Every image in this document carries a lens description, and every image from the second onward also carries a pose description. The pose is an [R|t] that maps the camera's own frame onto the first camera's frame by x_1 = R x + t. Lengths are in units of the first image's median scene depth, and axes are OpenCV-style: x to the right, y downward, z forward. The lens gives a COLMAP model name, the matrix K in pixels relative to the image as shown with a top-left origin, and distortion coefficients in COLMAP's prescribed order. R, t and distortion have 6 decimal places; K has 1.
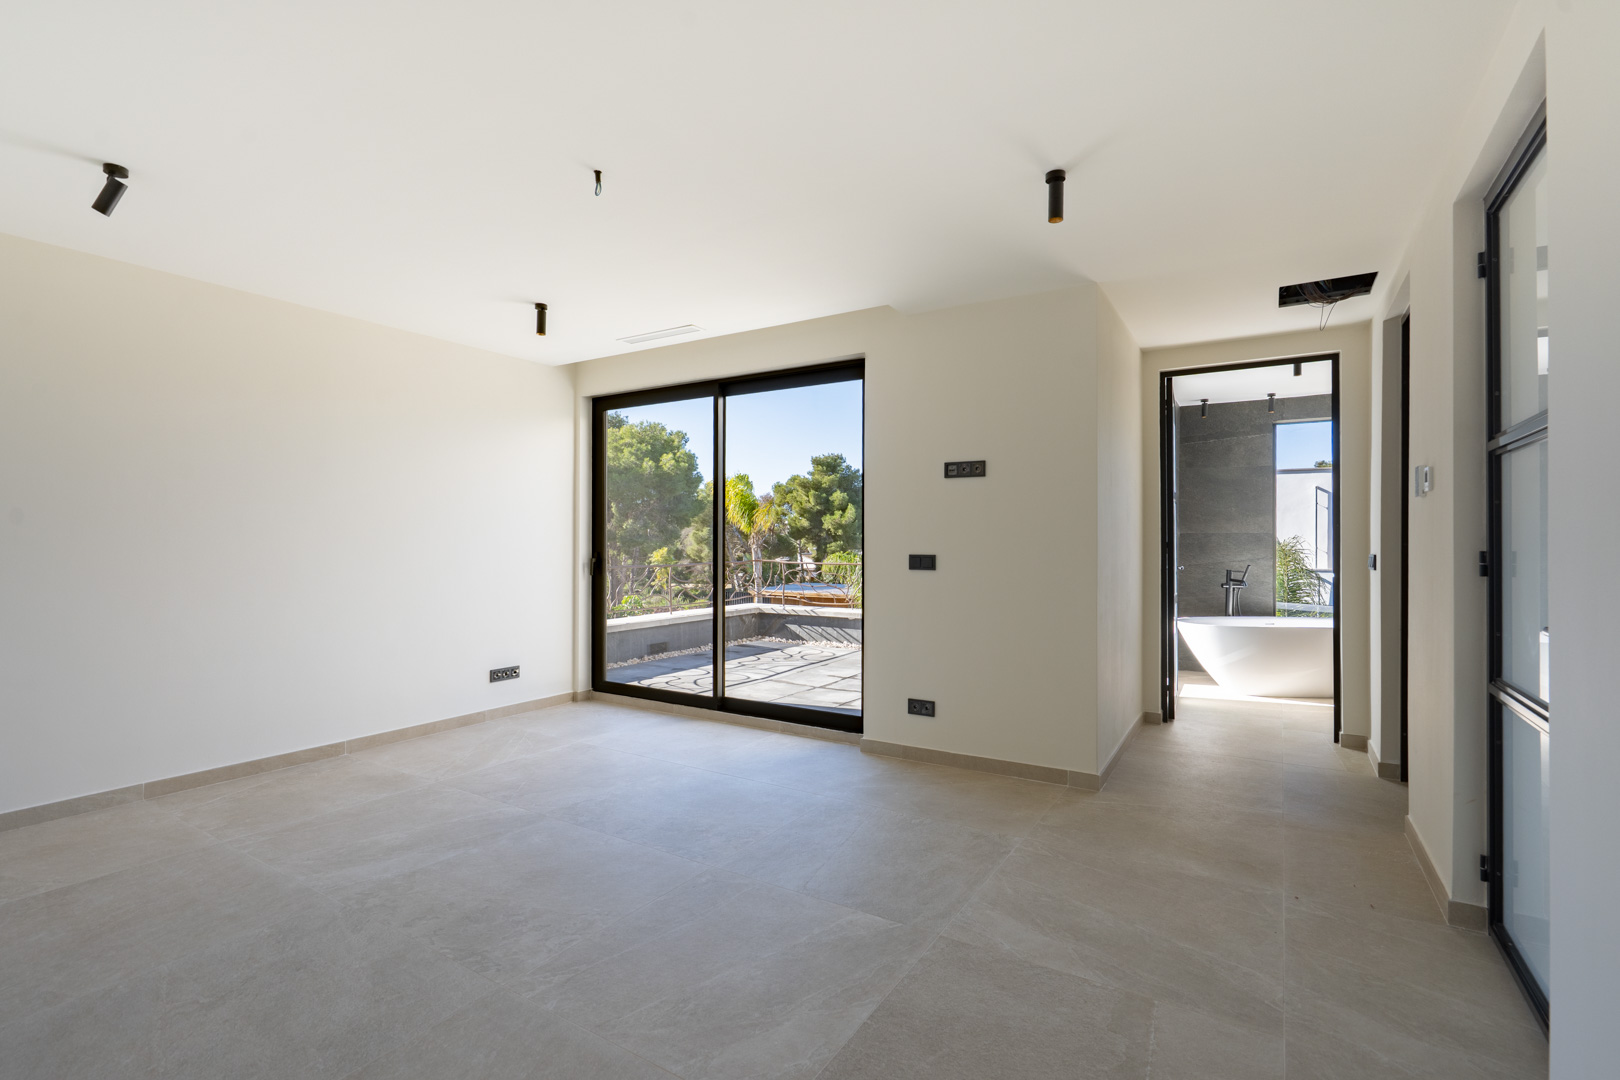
lens RADIAL K [[751.9, 0, 795.0], [0, 751.9, 539.5], [0, 0, 1]] dist [-0.006026, 0.000990]
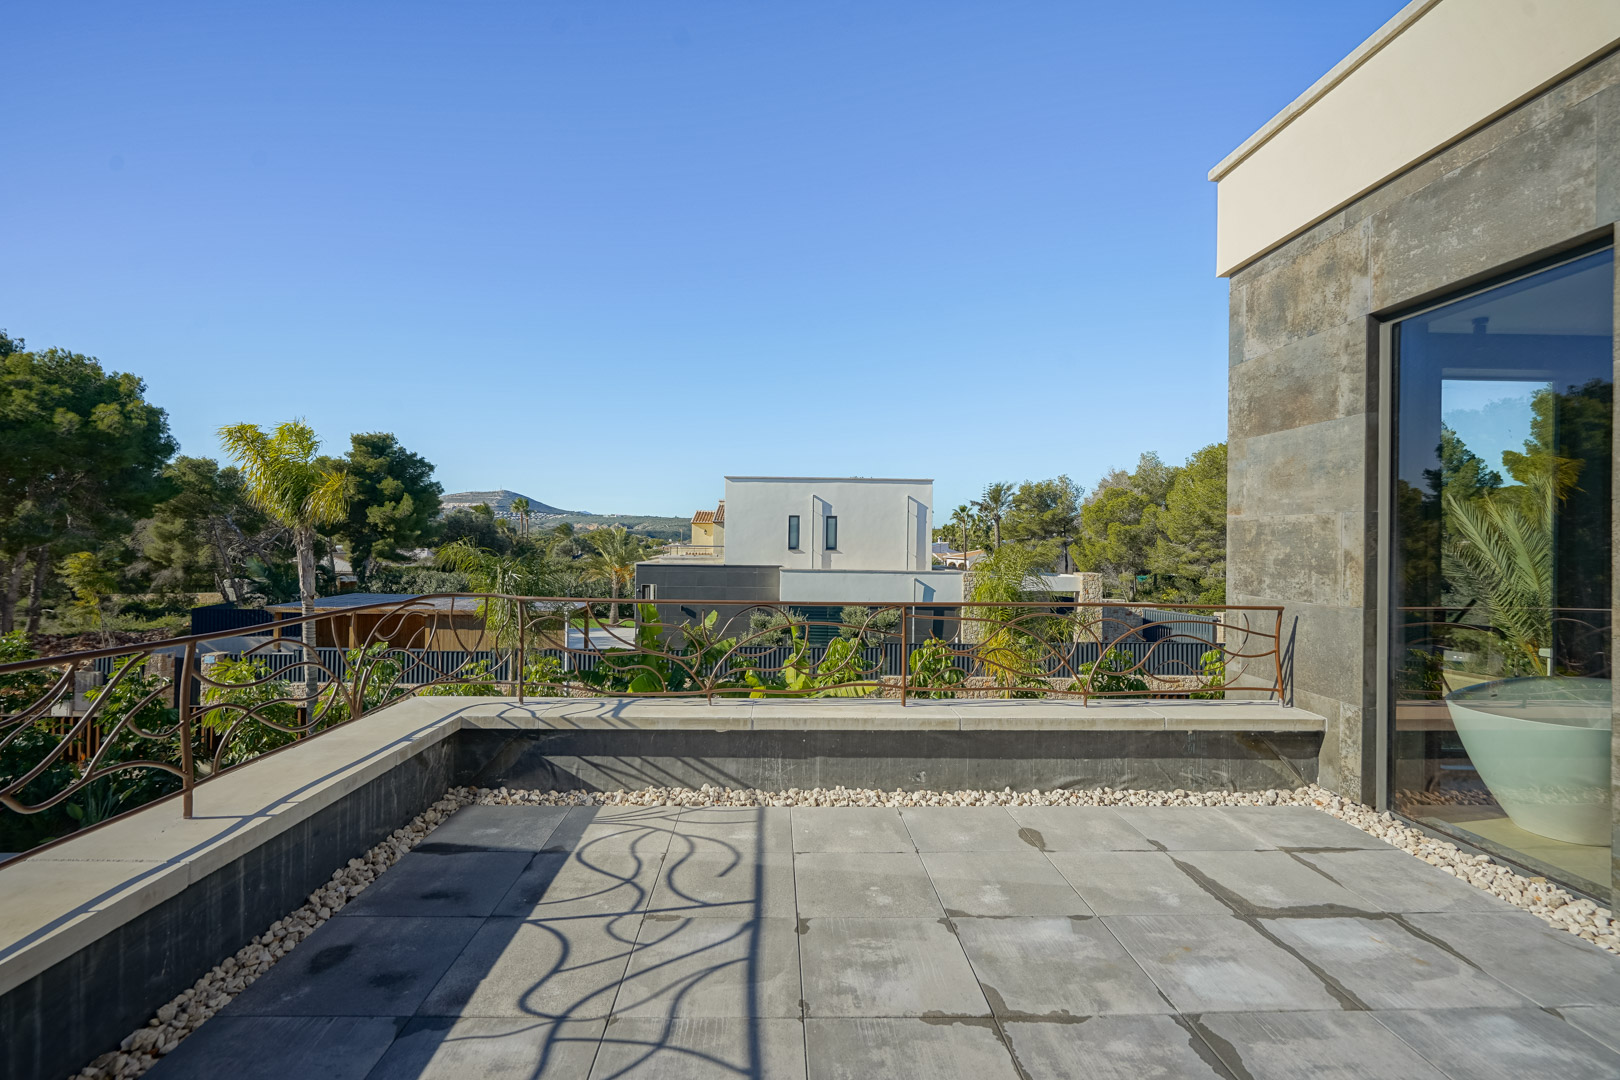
lens RADIAL K [[698.7, 0, 817.8], [0, 698.7, 554.4], [0, 0, 1]] dist [-0.017369, -0.000827]
pose [[0.802645, -0.001755, 0.596454, -0.180537], [-0.012037, 0.999744, 0.019140, -0.006767], [-0.596335, -0.022542, 0.802419, 0.955906]]
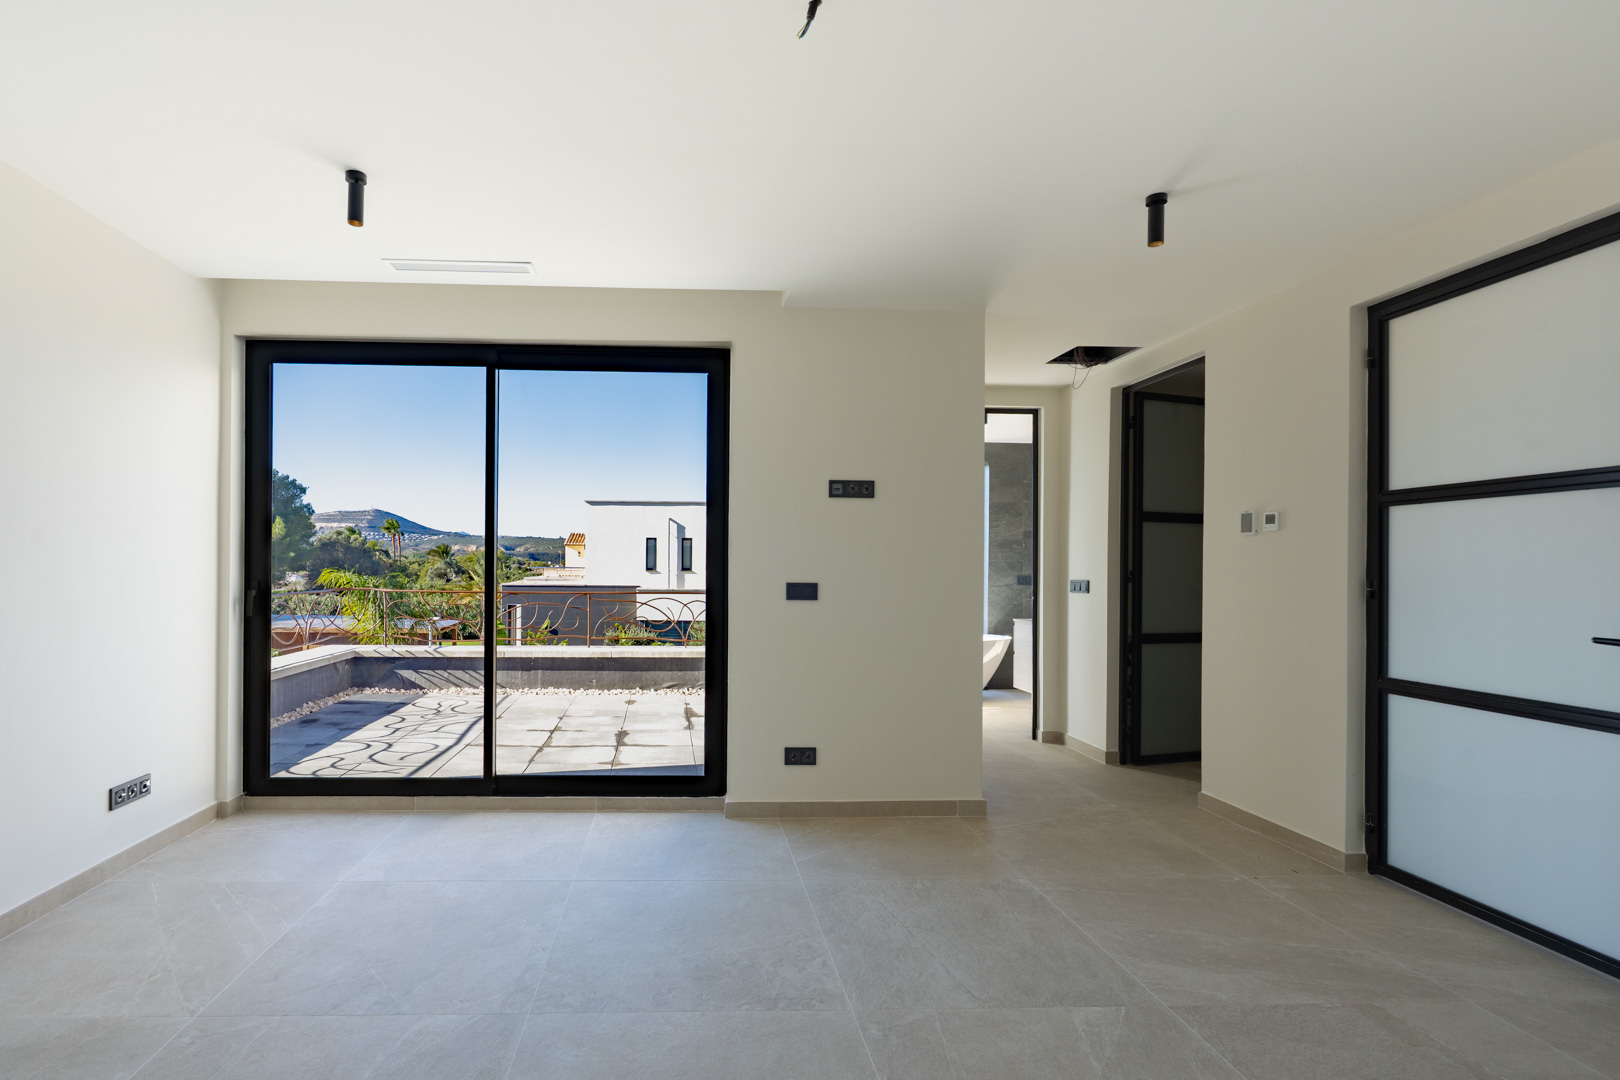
lens RADIAL K [[791.9, 0, 704.4], [0, 791.9, 566.6], [0, 0, 1]] dist [-0.004638, 0.000833]
pose [[0.819887, 0.004796, 0.572506, -0.342822], [-0.008795, 0.999952, 0.004219, -0.001155], [-0.572458, -0.008495, 0.819890, 0.228365]]
